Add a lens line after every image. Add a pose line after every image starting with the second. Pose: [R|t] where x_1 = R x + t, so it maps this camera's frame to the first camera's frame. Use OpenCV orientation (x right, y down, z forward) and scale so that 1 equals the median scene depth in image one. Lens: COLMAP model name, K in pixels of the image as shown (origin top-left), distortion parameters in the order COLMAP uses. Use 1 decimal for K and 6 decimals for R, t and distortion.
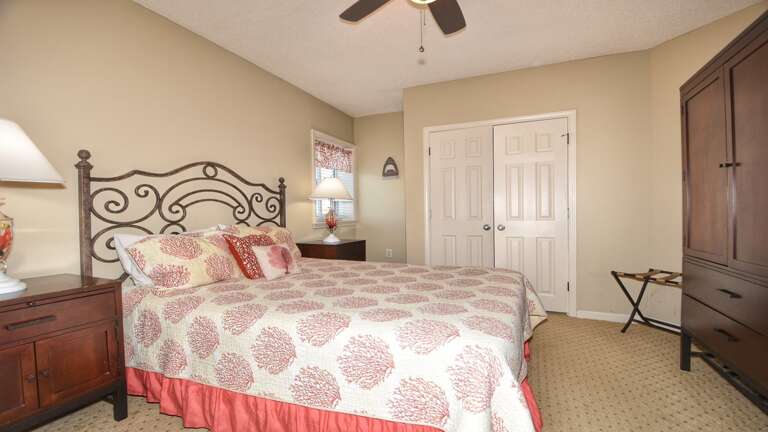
lens RADIAL K [[331.3, 0, 379.1], [0, 331.3, 221.9], [0, 0, 1]] dist [0.000433, -0.000442]
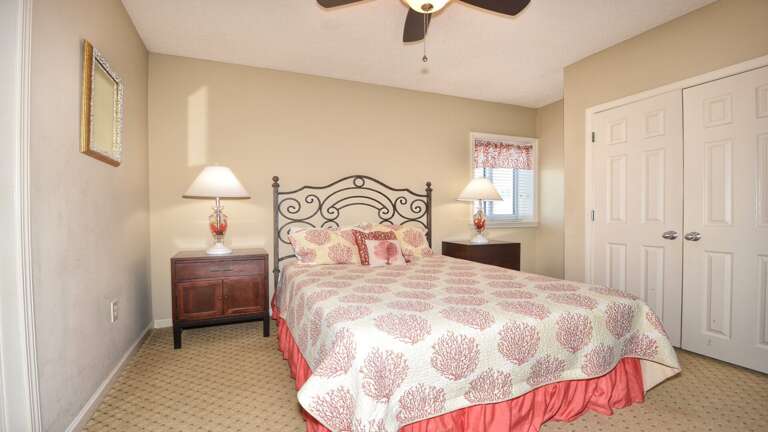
lens RADIAL K [[331.3, 0, 379.1], [0, 331.3, 221.9], [0, 0, 1]] dist [0.000433, -0.000442]
pose [[0.734902, 0.020712, -0.677857, 0.444374], [-0.019543, 0.999765, 0.009361, -0.007180], [0.677891, 0.006368, 0.735135, 0.079928]]
